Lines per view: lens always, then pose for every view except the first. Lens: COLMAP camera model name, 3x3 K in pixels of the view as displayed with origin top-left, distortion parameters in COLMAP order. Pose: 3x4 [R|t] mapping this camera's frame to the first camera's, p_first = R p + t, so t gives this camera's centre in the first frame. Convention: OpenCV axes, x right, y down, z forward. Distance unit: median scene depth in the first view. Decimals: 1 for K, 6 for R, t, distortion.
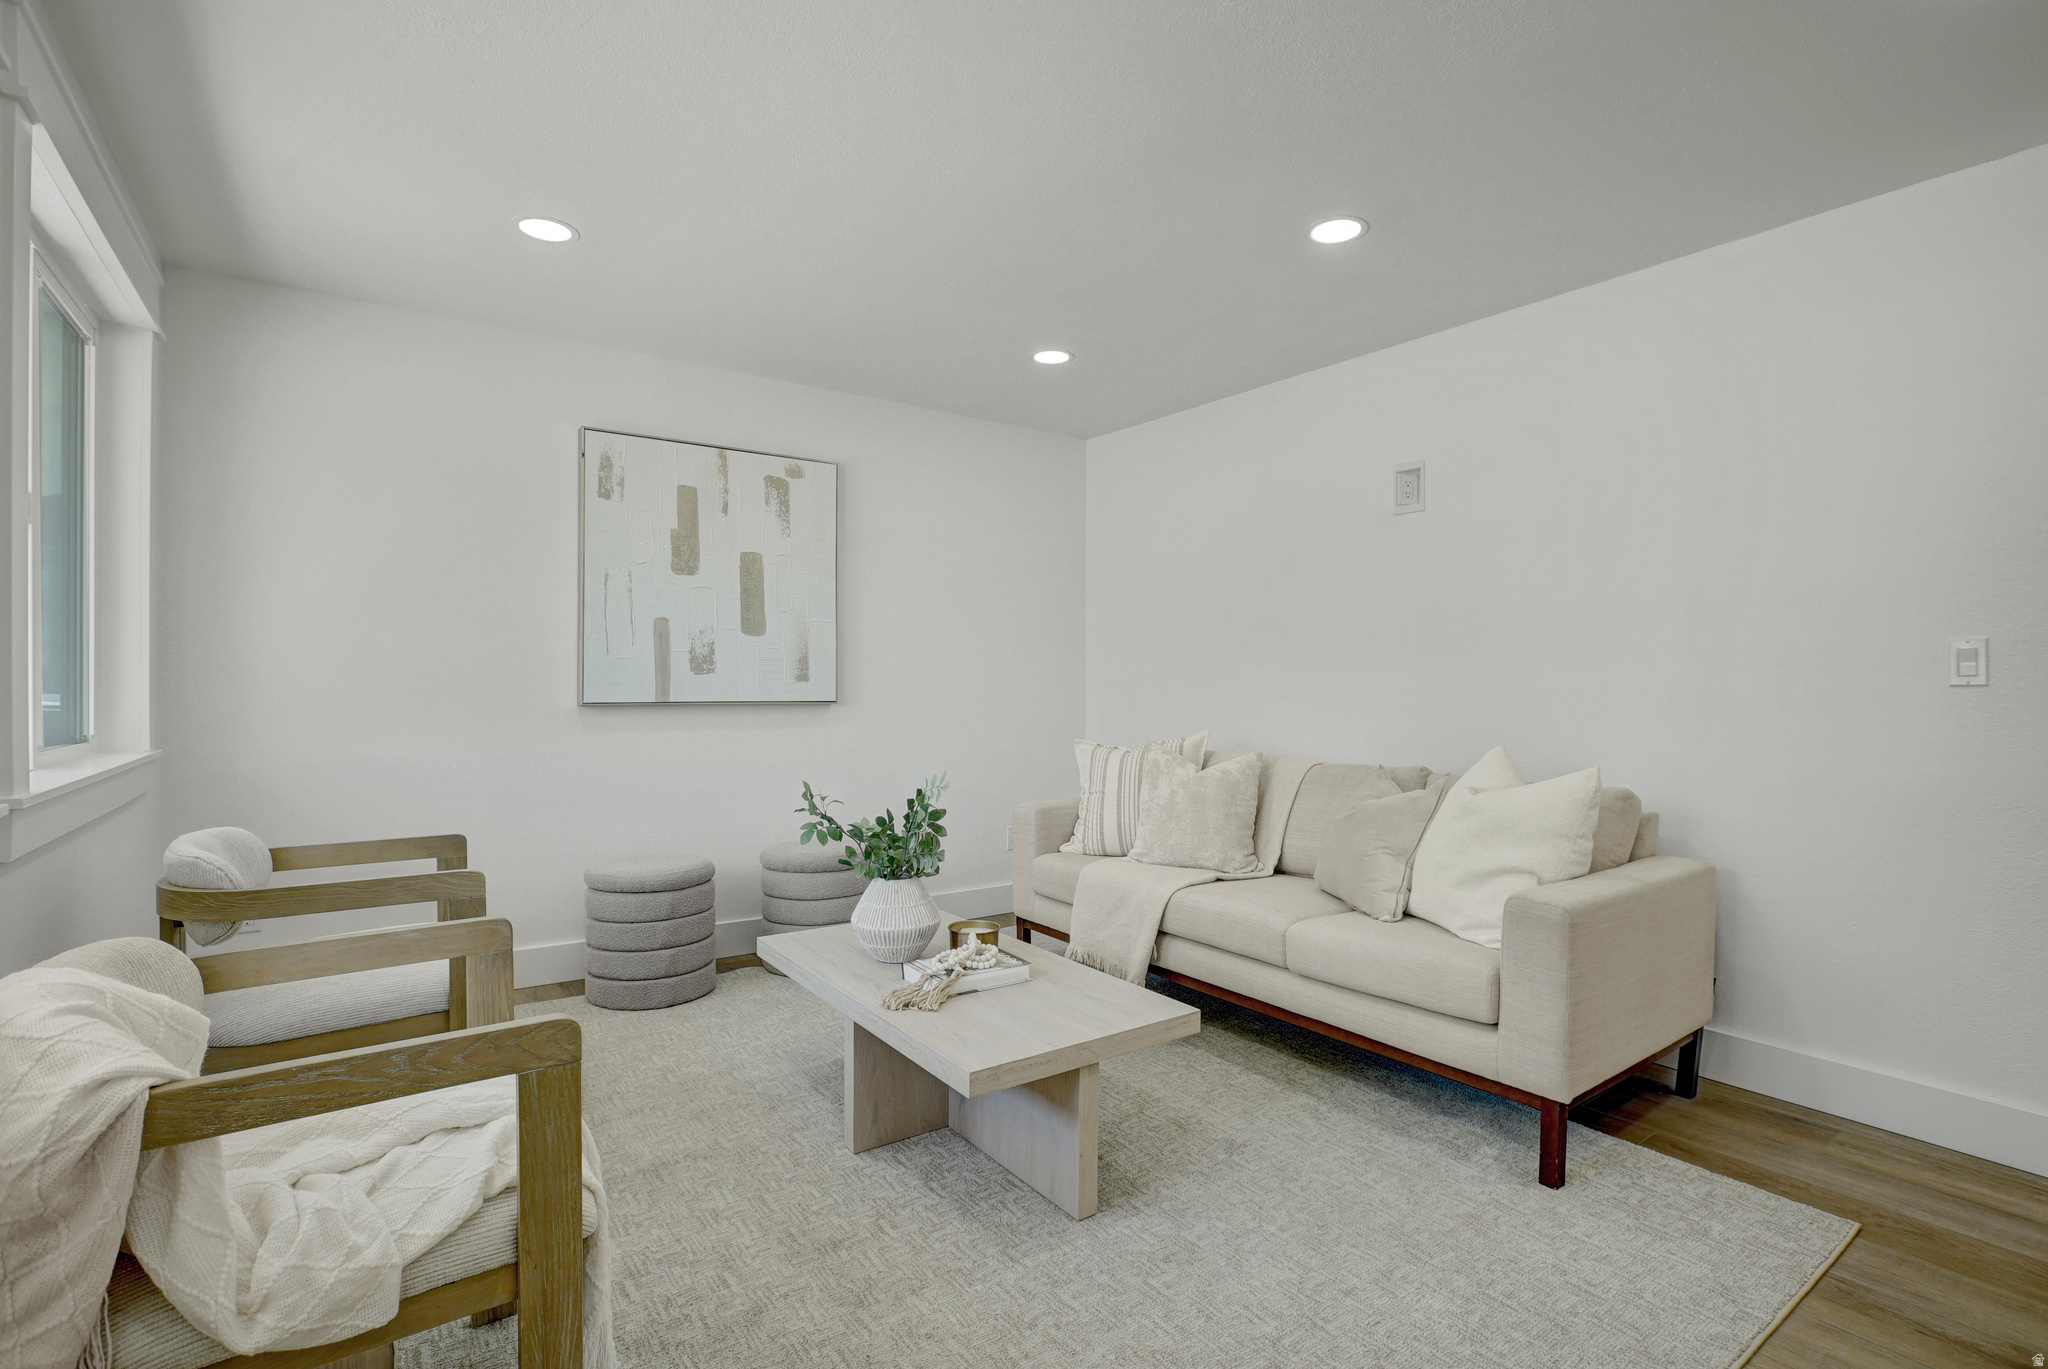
lens RADIAL K [[965.7, 0, 1025.4], [0, 965.7, 689.7], [0, 0, 1]] dist [-0.024210, 0.000079]
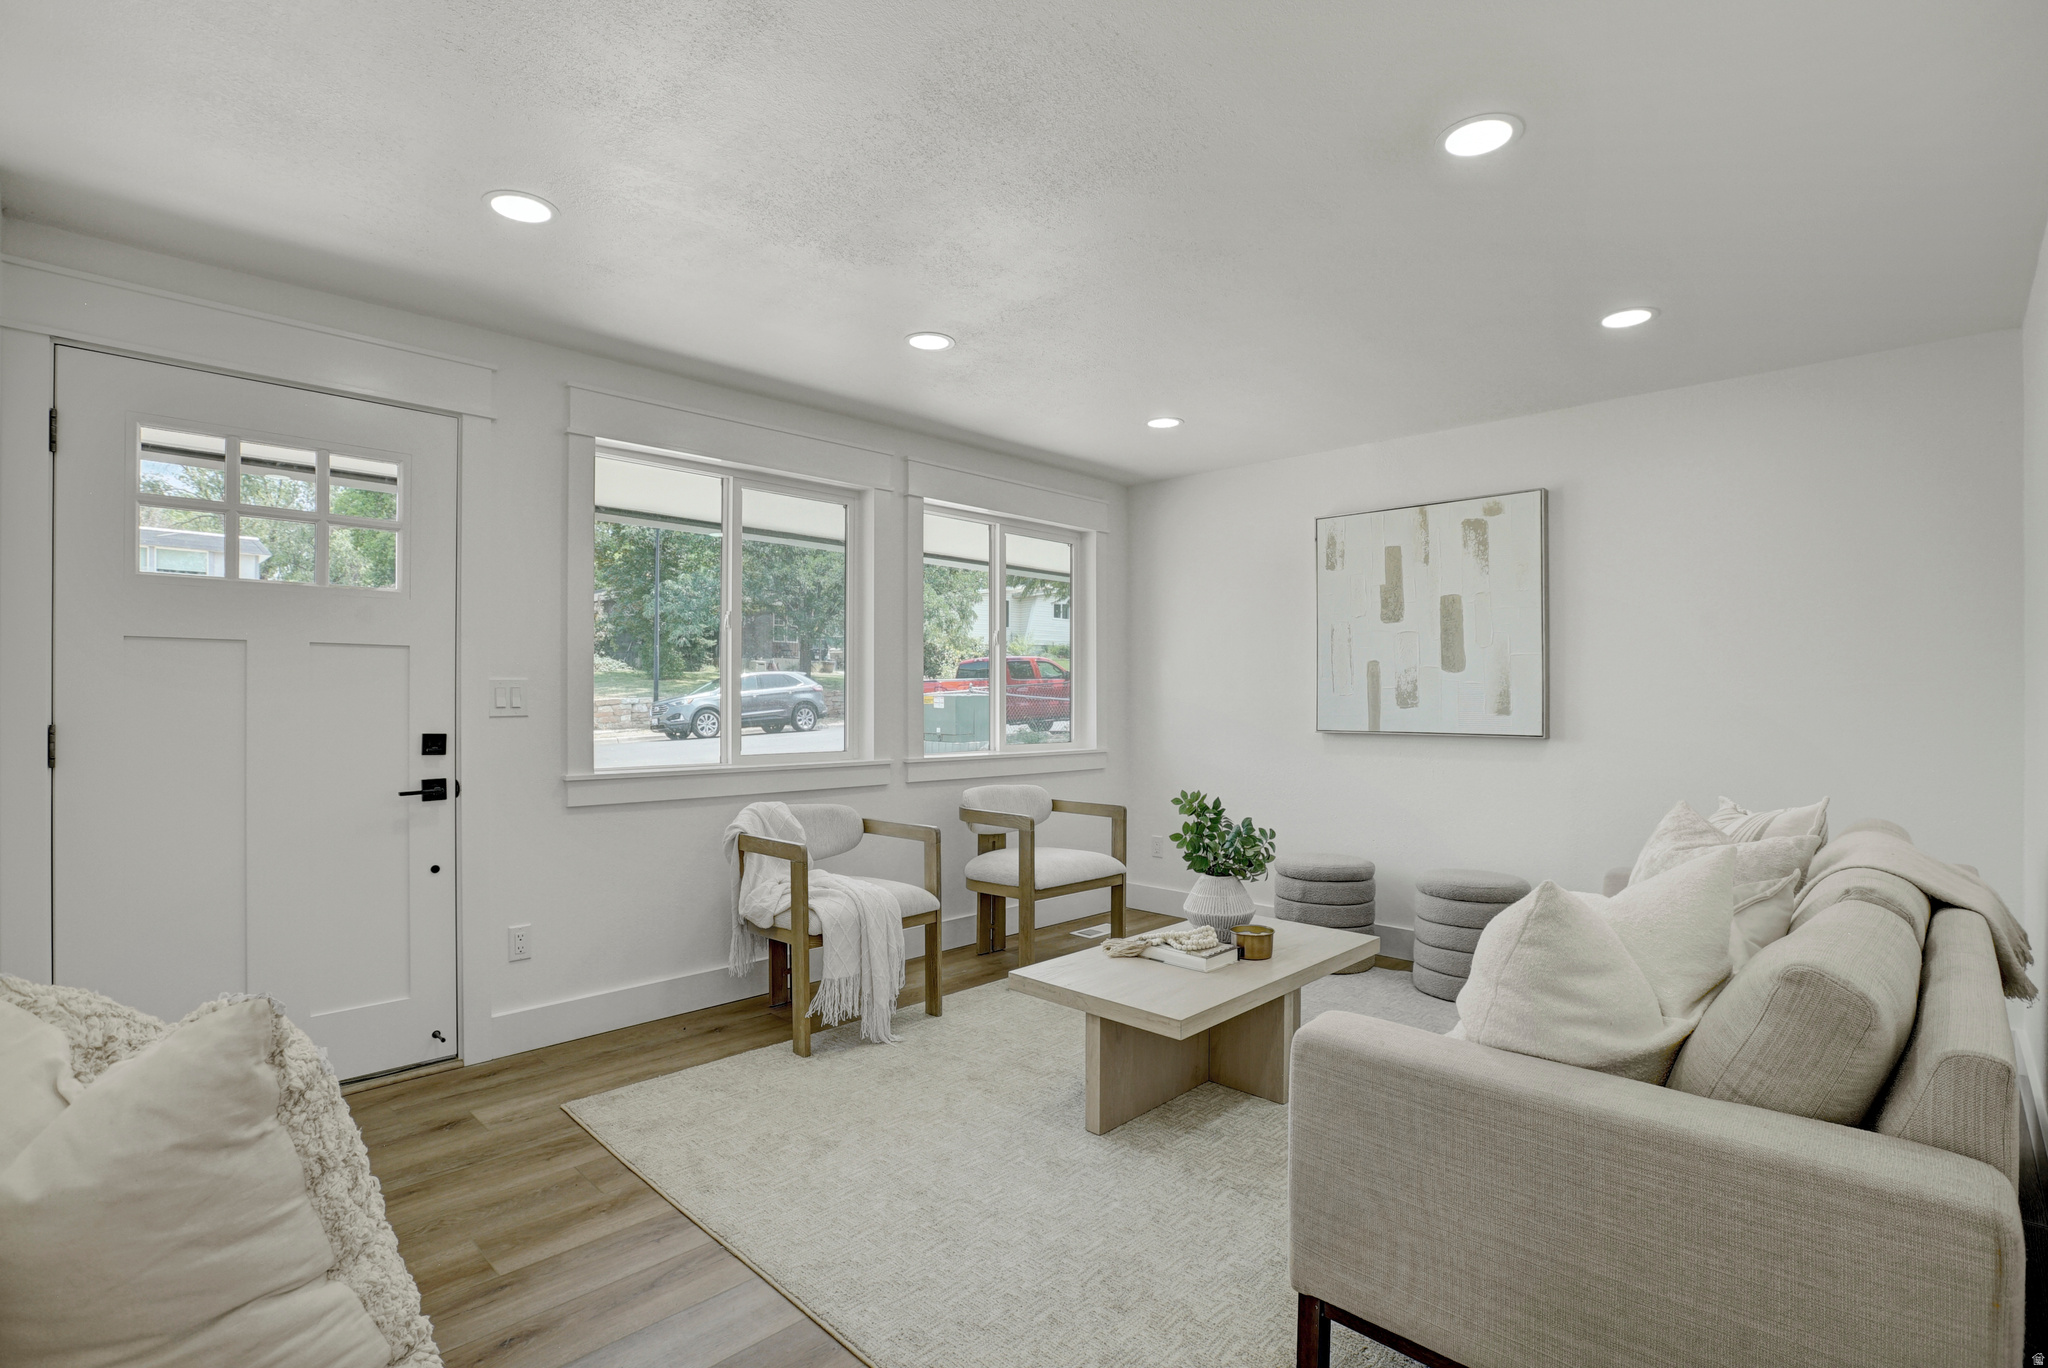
lens RADIAL K [[965.7, 0, 1019.4], [0, 965.7, 684.9], [0, 0, 1]] dist [-0.024210, 0.000079]
pose [[0.182576, -0.015530, -0.983069, 0.691956], [-0.011519, 0.999773, -0.017933, -0.017691], [0.983124, 0.014598, 0.182355, 0.340653]]
